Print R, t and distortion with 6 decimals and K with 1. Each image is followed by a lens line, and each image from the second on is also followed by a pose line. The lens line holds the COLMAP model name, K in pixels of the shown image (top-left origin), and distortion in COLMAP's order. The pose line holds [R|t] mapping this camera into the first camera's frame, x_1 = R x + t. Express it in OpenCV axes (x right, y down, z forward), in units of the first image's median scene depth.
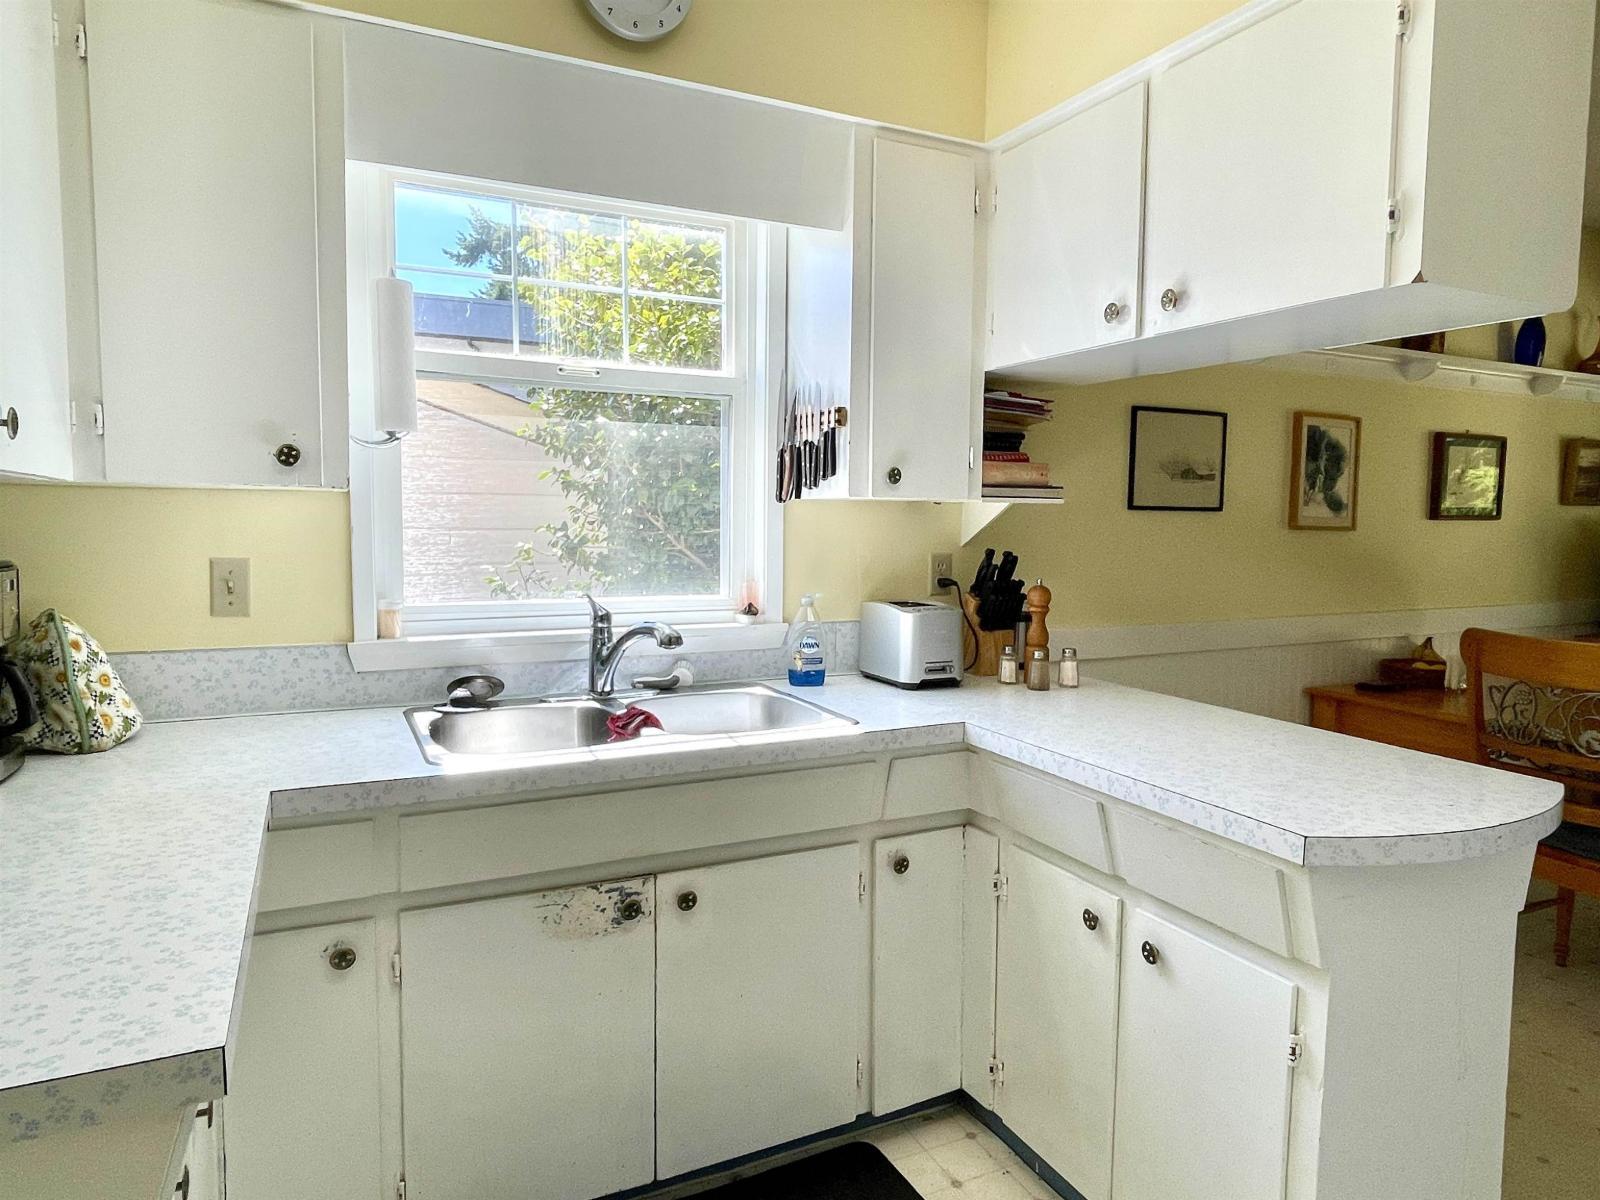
lens RADIAL K [[974.4, 0, 800.0], [0, 974.4, 600.0], [0, 0, 1]] dist [-0.029311, 0.000839]
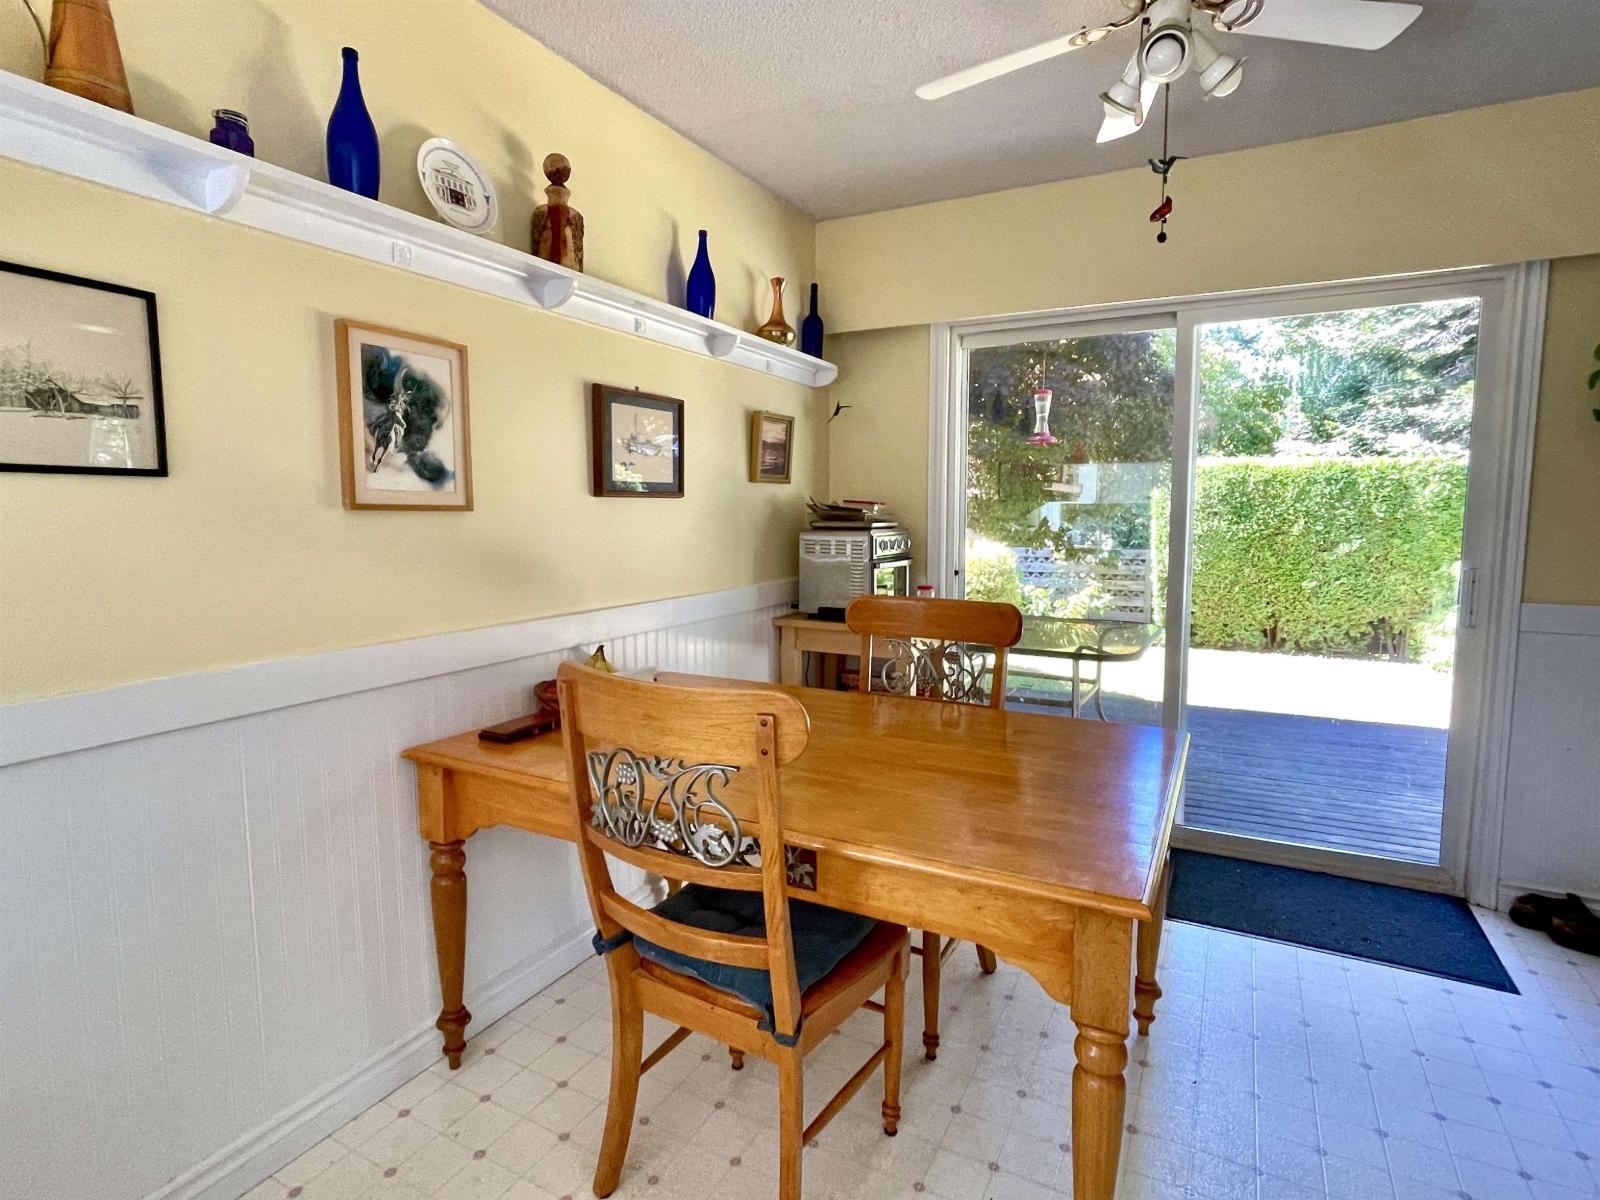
lens RADIAL K [[817.3, 0, 800.0], [0, 817.3, 600.0], [0, 0, 1]] dist [-0.002428, -0.000051]
pose [[0.798879, -0.069058, 0.597514, 0.411981], [0.048218, 0.997543, 0.050823, -0.026324], [-0.599556, -0.011791, 0.800246, 0.388389]]
